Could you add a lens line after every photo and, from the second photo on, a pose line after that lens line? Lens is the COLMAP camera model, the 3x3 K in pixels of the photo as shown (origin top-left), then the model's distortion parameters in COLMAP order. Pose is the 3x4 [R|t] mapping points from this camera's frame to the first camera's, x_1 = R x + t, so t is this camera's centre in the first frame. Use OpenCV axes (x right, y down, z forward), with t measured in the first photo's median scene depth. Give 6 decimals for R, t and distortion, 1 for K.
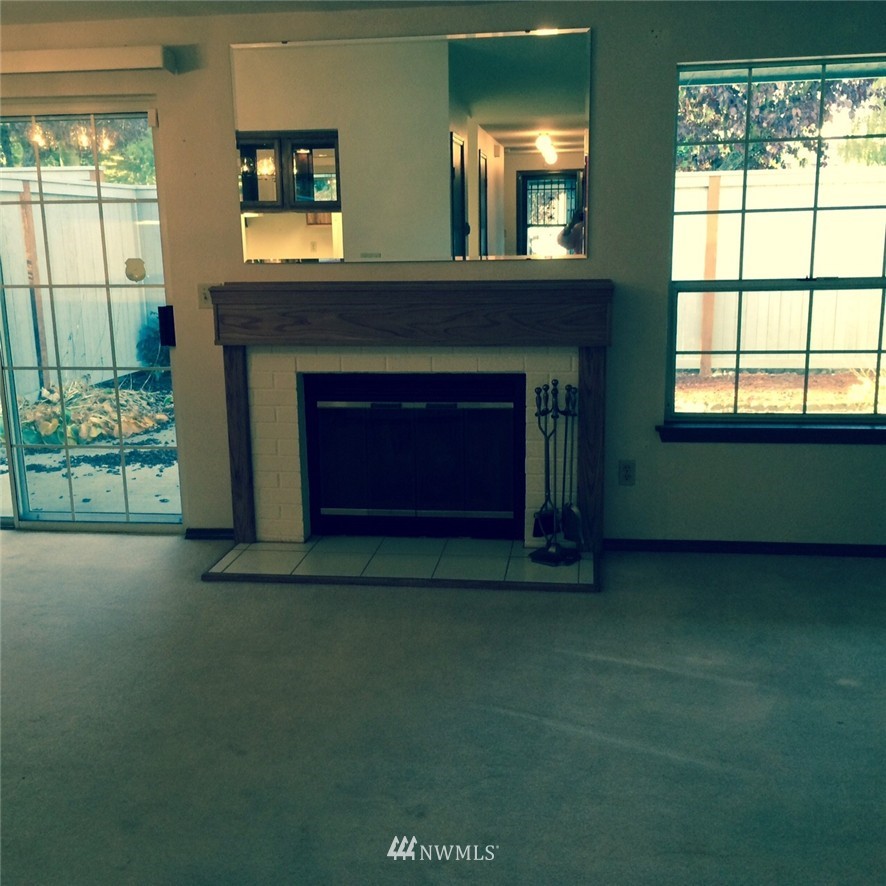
lens RADIAL K [[1001.2, 0, 443.8], [0, 1001.2, 428.8], [0, 0, 1]] dist [0.048360, 0.002874]
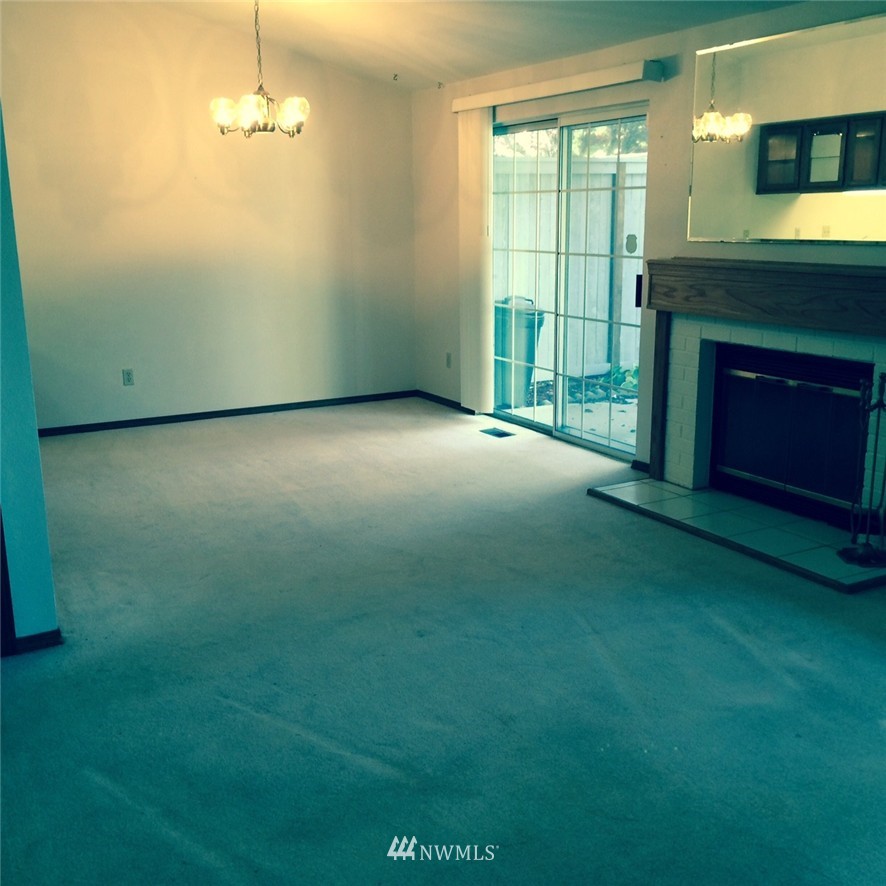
lens RADIAL K [[1001.2, 0, 443.8], [0, 1001.2, 428.8], [0, 0, 1]] dist [0.048360, 0.002874]
pose [[0.602007, 0.180073, -0.777922, 0.587532], [-0.158430, 0.981807, 0.104664, -0.029812], [0.782616, 0.060238, 0.619583, 0.077720]]
